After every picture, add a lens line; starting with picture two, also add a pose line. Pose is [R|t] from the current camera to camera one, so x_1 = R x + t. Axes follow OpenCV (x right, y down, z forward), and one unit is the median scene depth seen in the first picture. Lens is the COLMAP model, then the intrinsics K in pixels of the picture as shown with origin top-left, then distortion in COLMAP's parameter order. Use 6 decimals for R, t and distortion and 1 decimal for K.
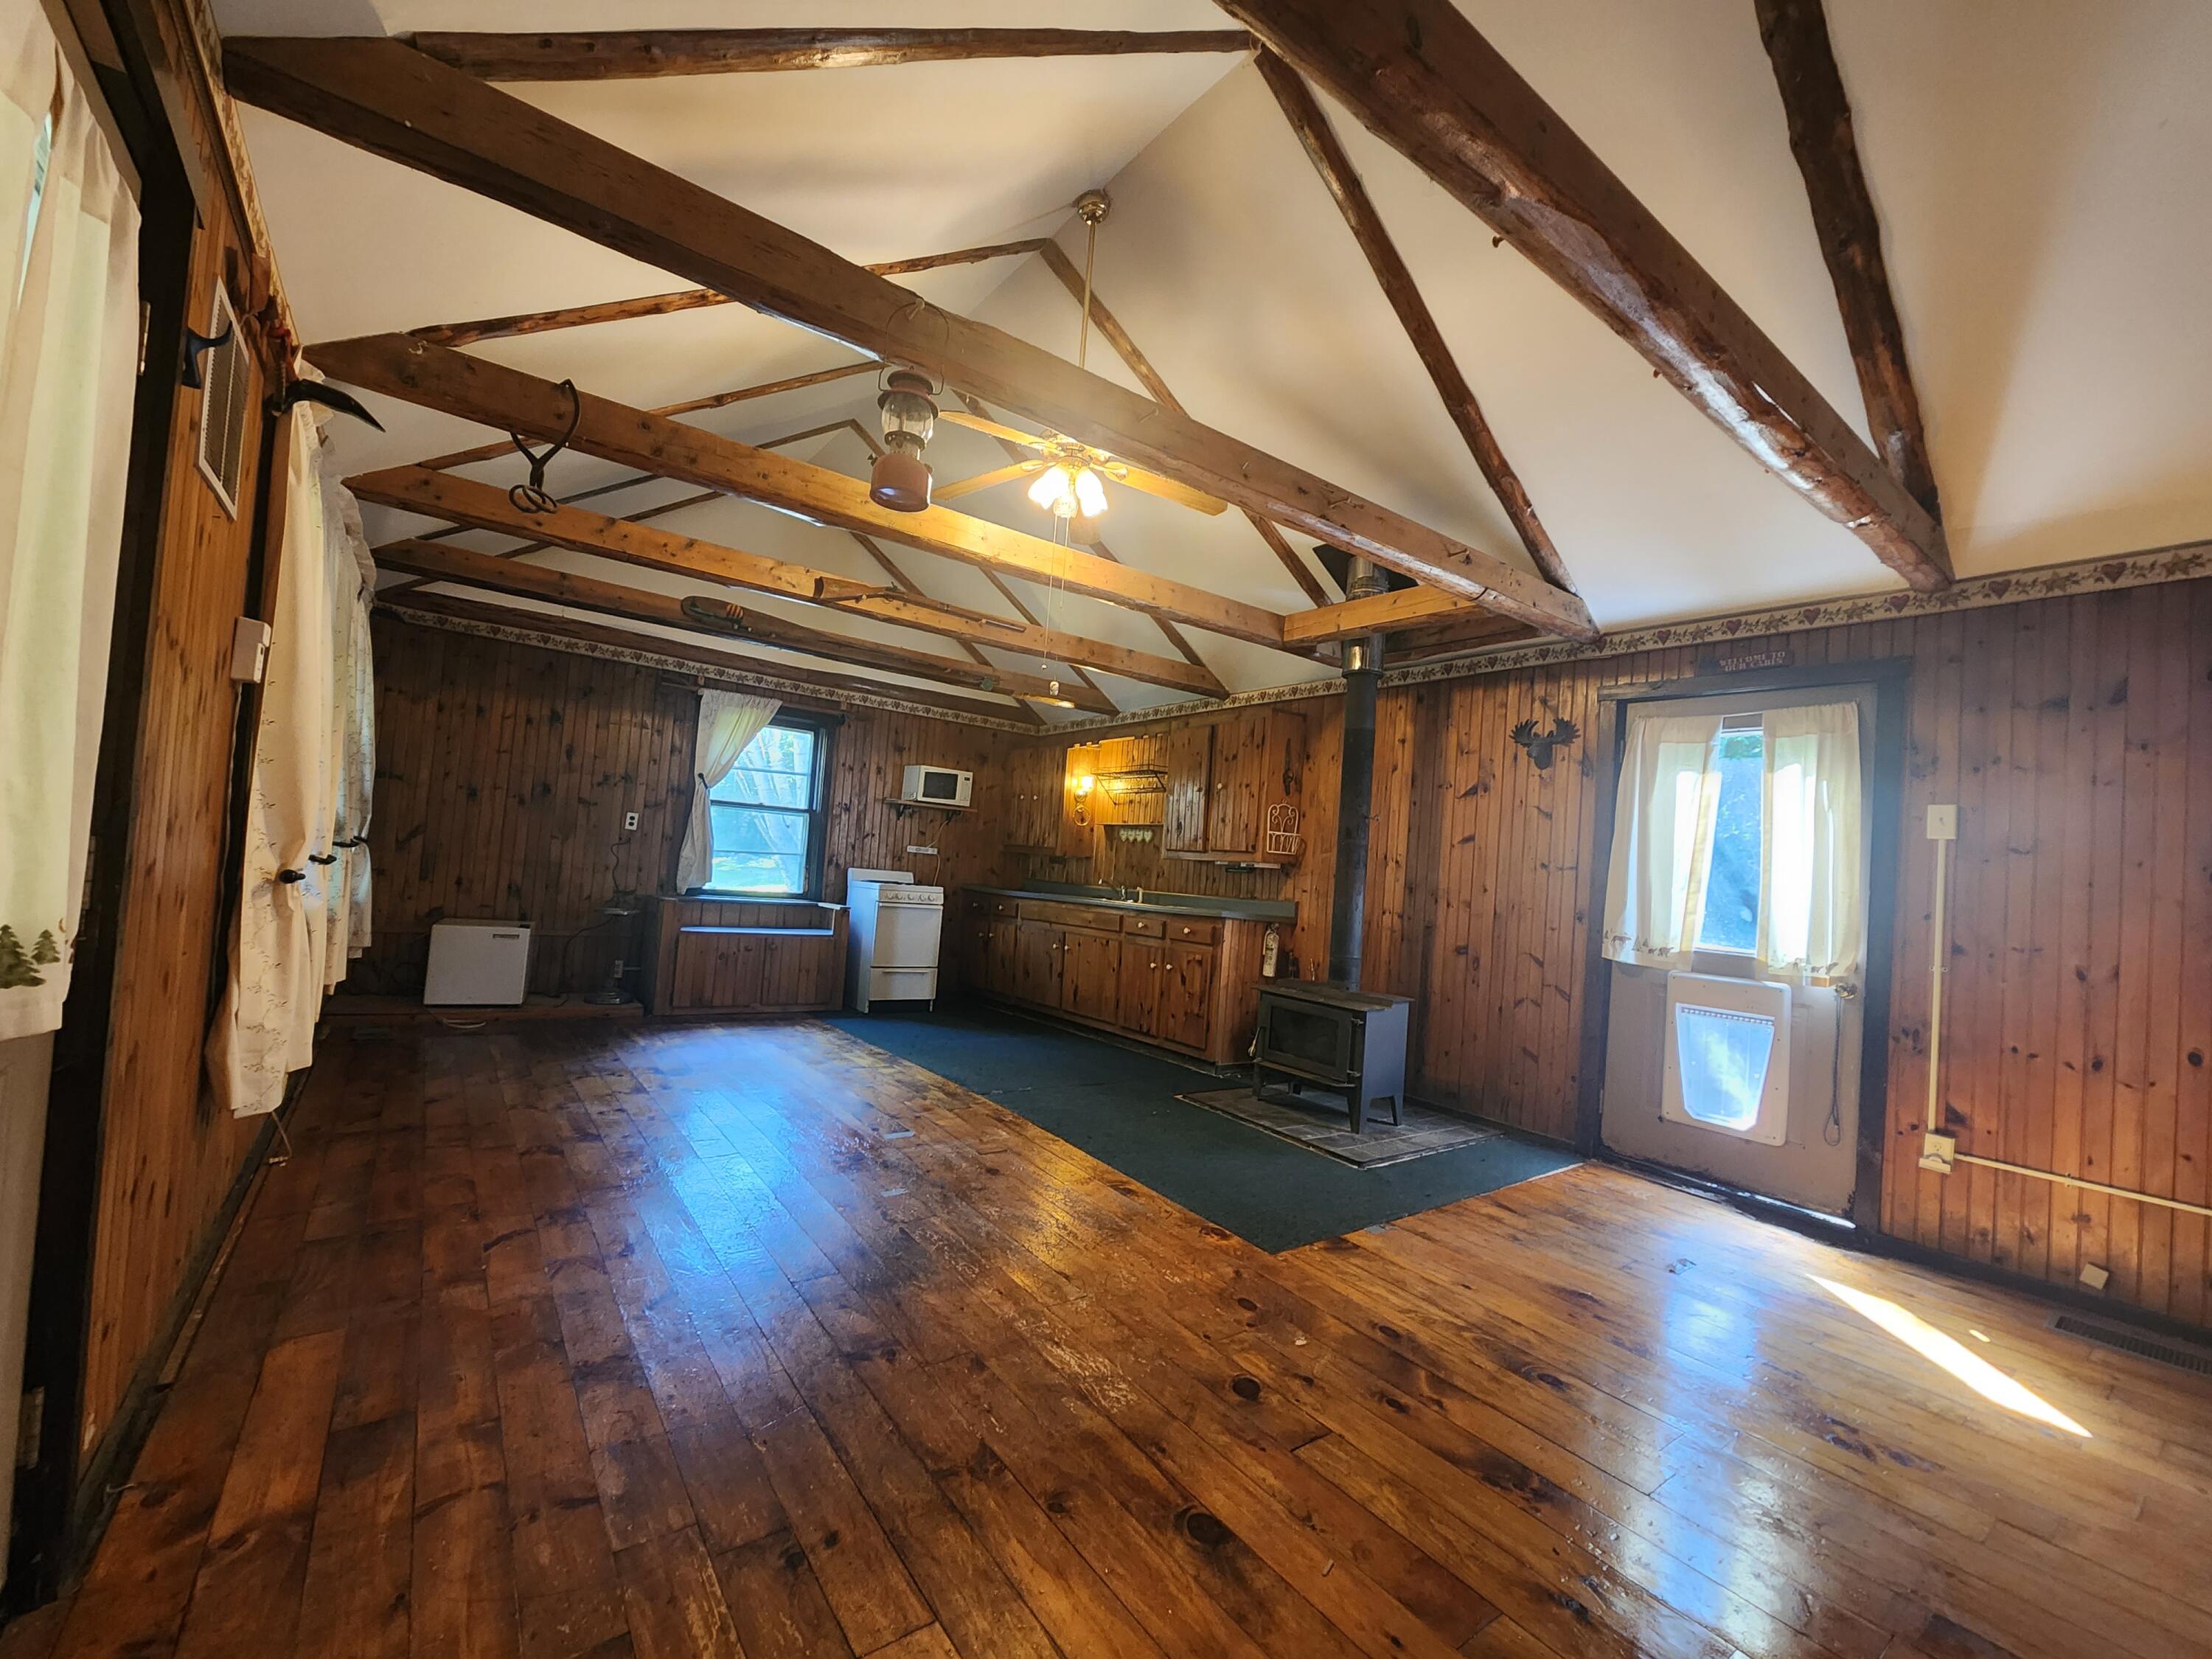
lens RADIAL K [[908.8, 0, 1102.7], [0, 908.8, 836.7], [0, 0, 1]] dist [-0.001098, 0.000896]
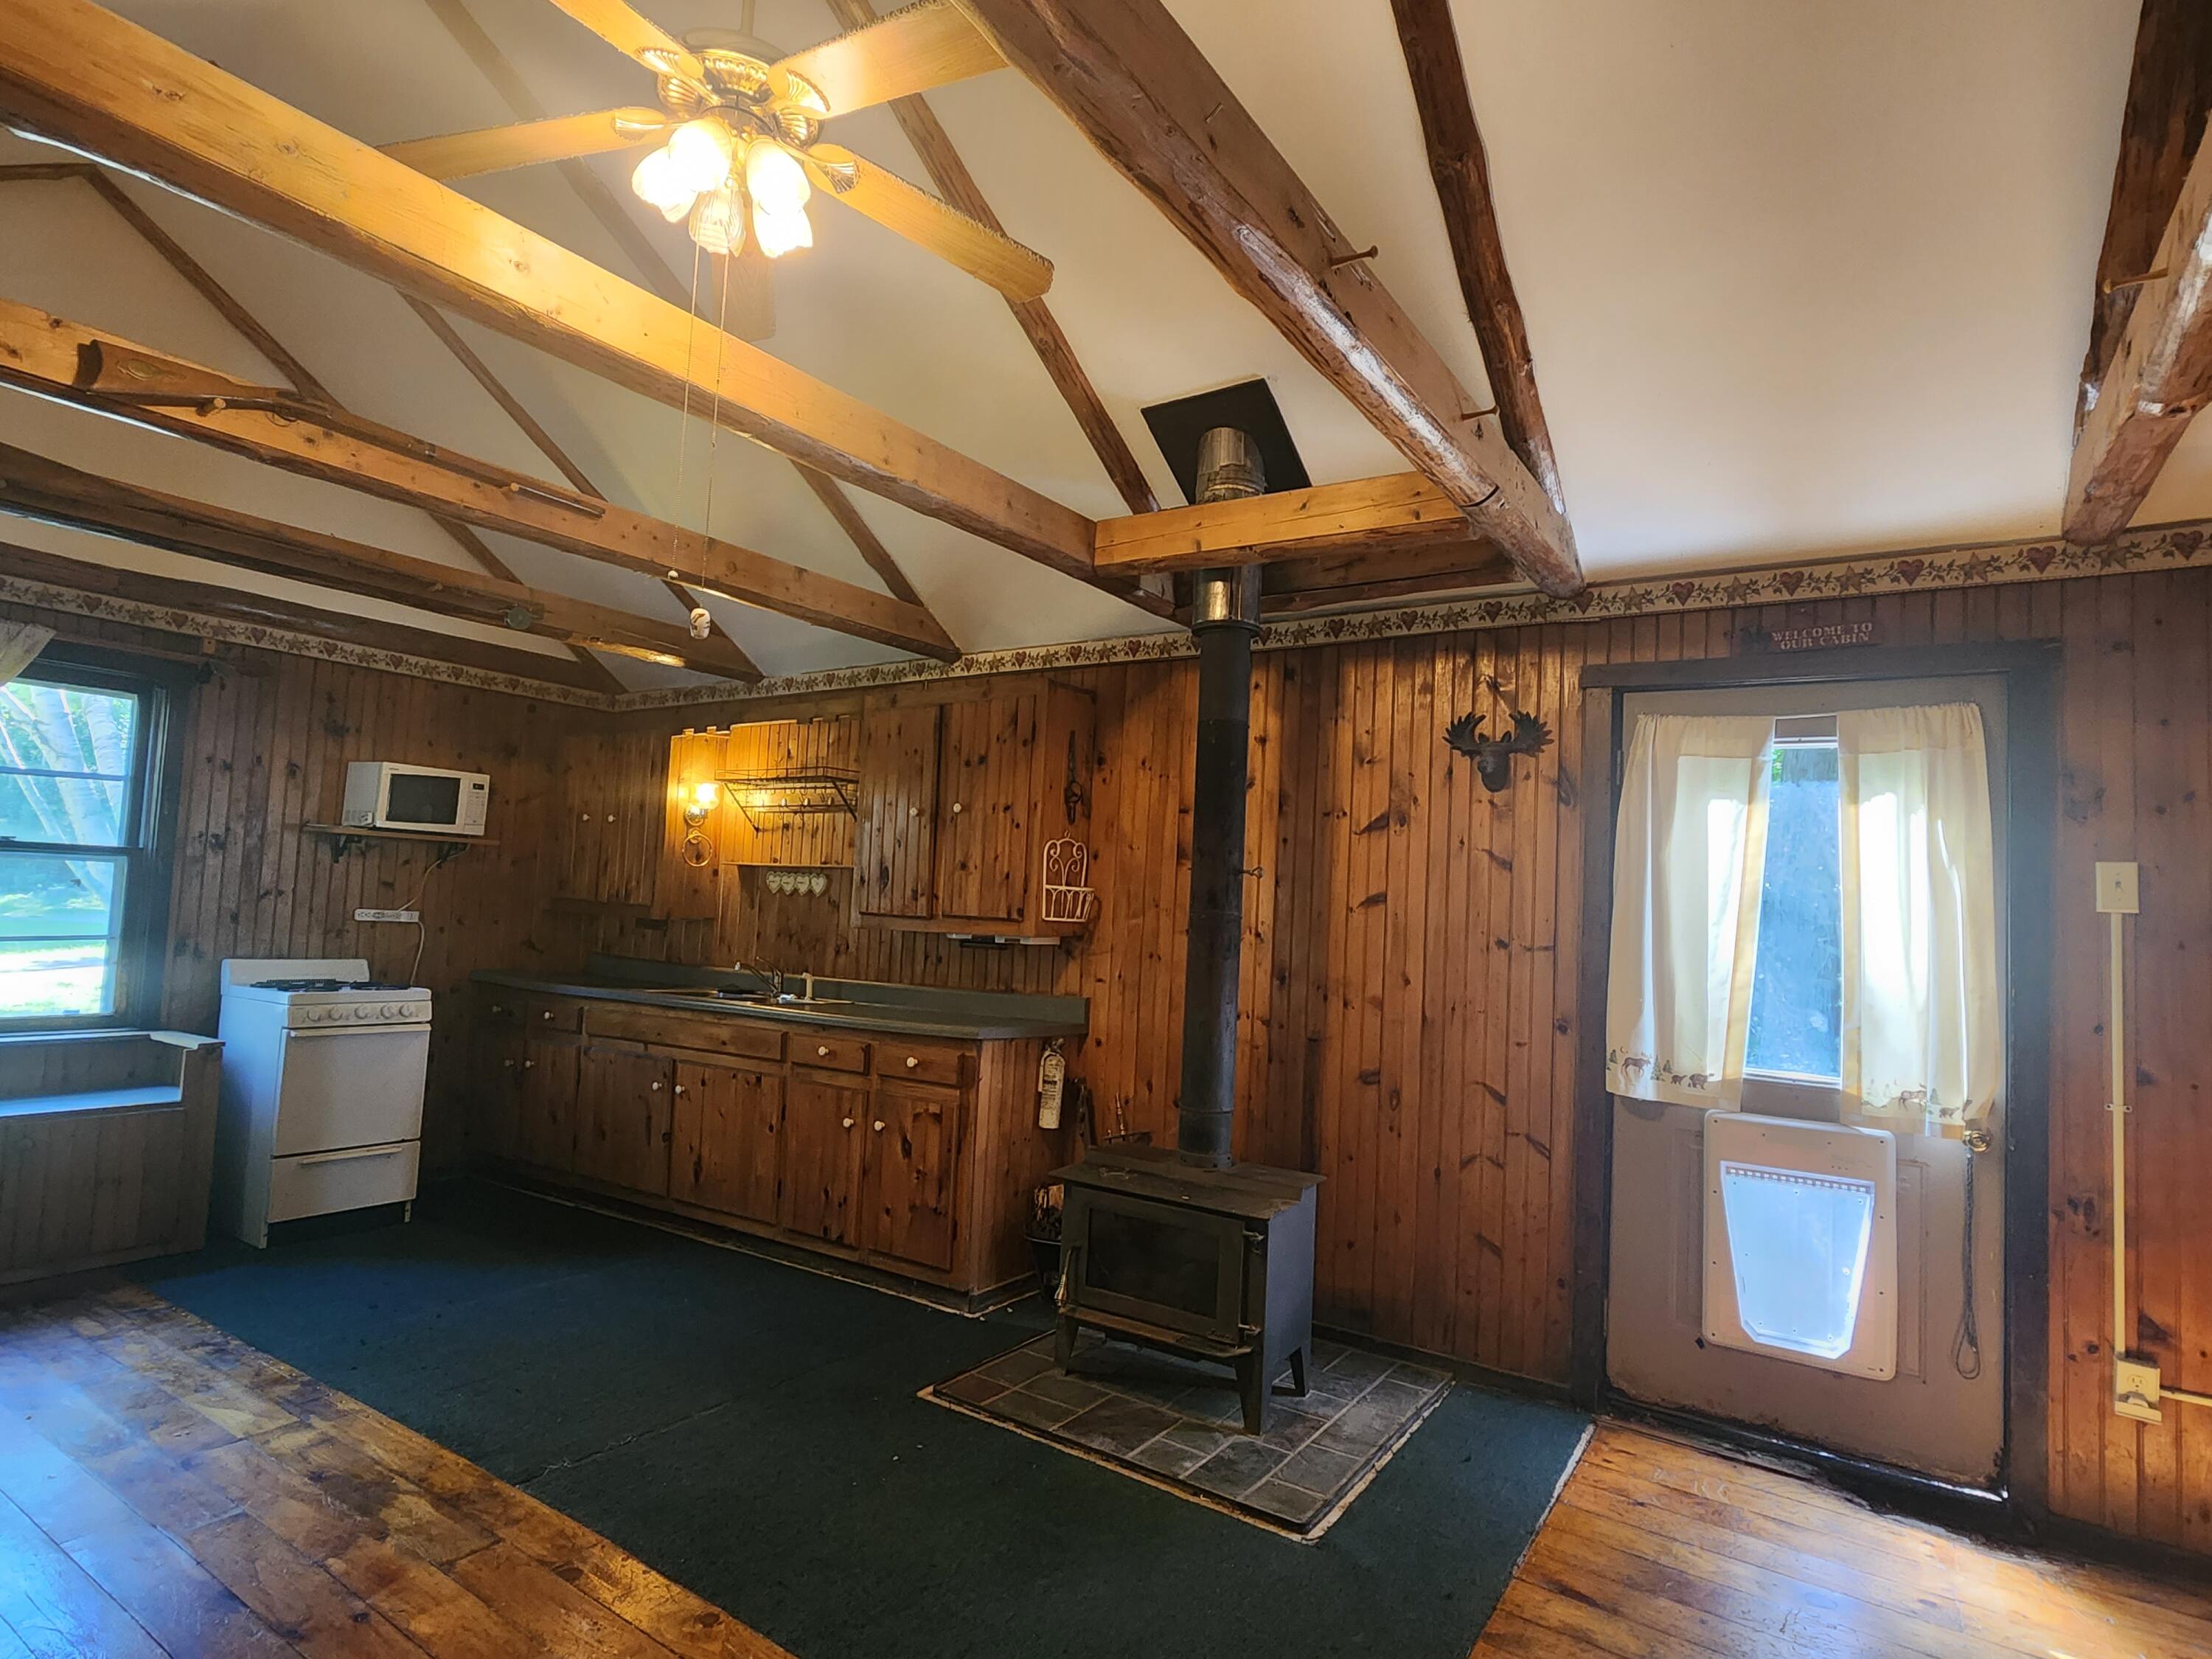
lens RADIAL K [[1177.8, 0, 1112.4], [0, 1177.8, 834.0], [0, 0, 1]] dist [-0.001390, 0.000000]
pose [[0.940449, -0.010165, 0.339784, -0.047938], [0.012380, 0.999914, -0.004351, -0.043437], [-0.339710, 0.008298, 0.940494, 0.310208]]
